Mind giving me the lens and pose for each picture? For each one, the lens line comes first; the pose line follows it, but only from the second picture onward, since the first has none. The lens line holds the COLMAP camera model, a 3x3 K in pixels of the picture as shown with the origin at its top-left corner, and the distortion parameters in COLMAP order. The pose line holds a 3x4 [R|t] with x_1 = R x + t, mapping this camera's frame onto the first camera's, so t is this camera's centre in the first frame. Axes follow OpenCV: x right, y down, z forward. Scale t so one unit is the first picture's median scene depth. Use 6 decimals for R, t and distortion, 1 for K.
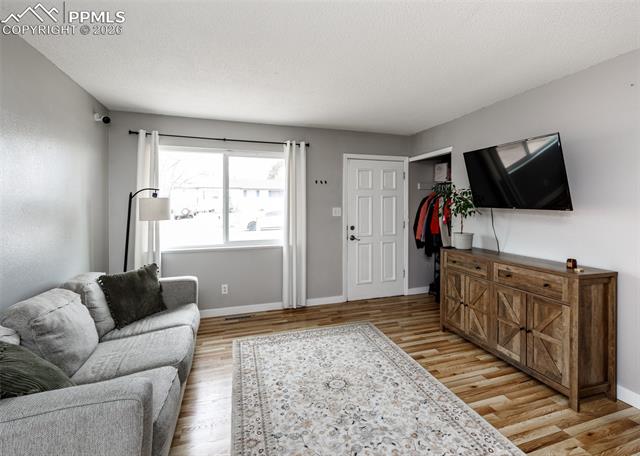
lens RADIAL K [[303.3, 0, 331.6], [0, 303.3, 208.1], [0, 0, 1]] dist [0.009125, -0.001880]
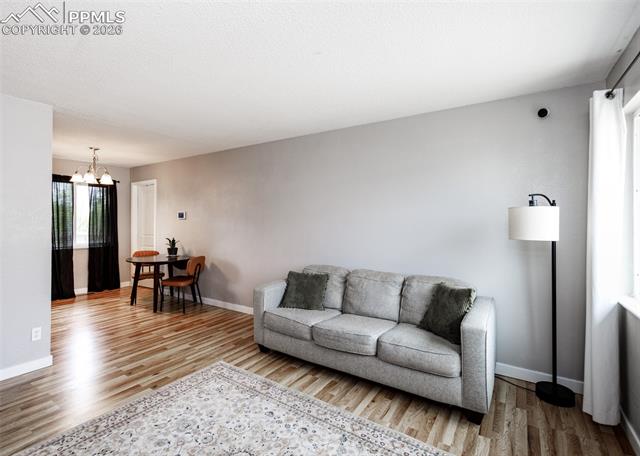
lens RADIAL K [[317.8, 0, 307.4], [0, 317.8, 217.2], [0, 0, 1]] dist [0.006001, 0.000772]
pose [[-0.794634, -0.001681, -0.607086, 0.299634], [-0.002230, 0.999998, 0.000150, -0.011842], [0.607084, 0.001472, -0.794636, 1.429337]]
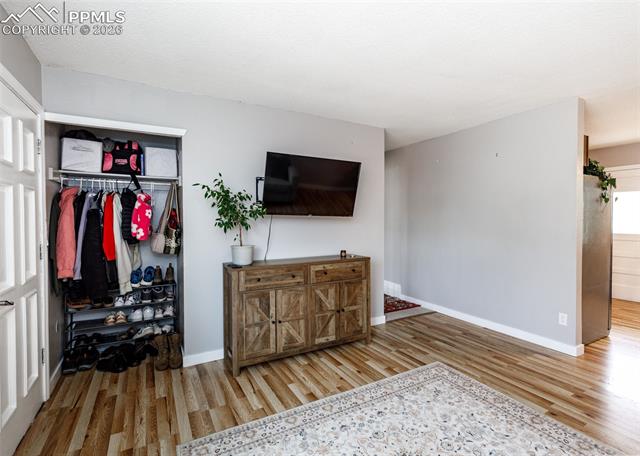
lens RADIAL K [[317.8, 0, 320.0], [0, 317.8, 229.2], [0, 0, 1]] dist [0.006001, 0.000772]
pose [[-0.188182, -0.032951, 0.981581, -0.533496], [0.010185, 0.999318, 0.035499, 0.009583], [-0.982081, 0.016678, -0.187718, 1.106781]]
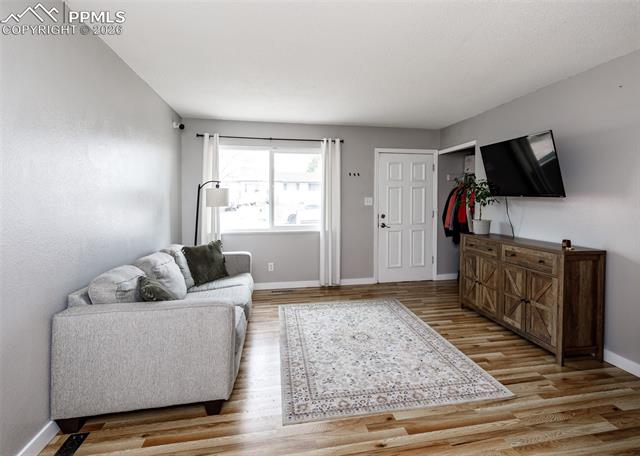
lens RADIAL K [[317.8, 0, 329.3], [0, 317.8, 207.1], [0, 0, 1]] dist [0.006001, 0.000772]
pose [[0.990310, 0.005523, -0.138763, 0.055287], [-0.003191, 0.999850, 0.017024, 0.021152], [0.138836, -0.016417, 0.990179, -0.246719]]
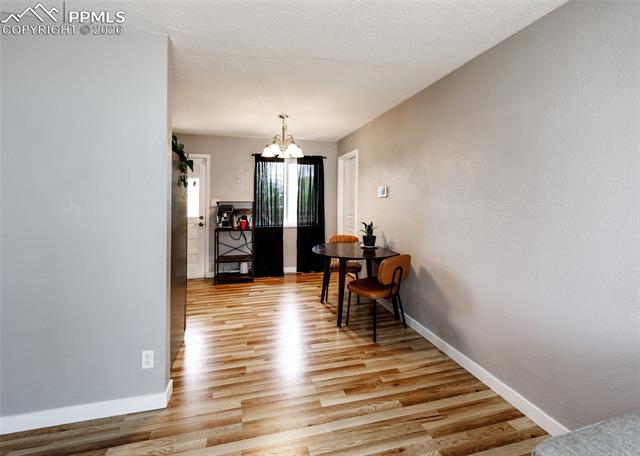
lens RADIAL K [[276.5, 0, 306.1], [0, 276.5, 201.8], [0, 0, 1]] dist [0.000343, -0.000187]
pose [[-0.995283, 0.005875, 0.096839, -0.053418], [0.007941, 0.999749, 0.020962, -0.005164], [-0.096692, 0.021632, -0.995079, 0.678257]]
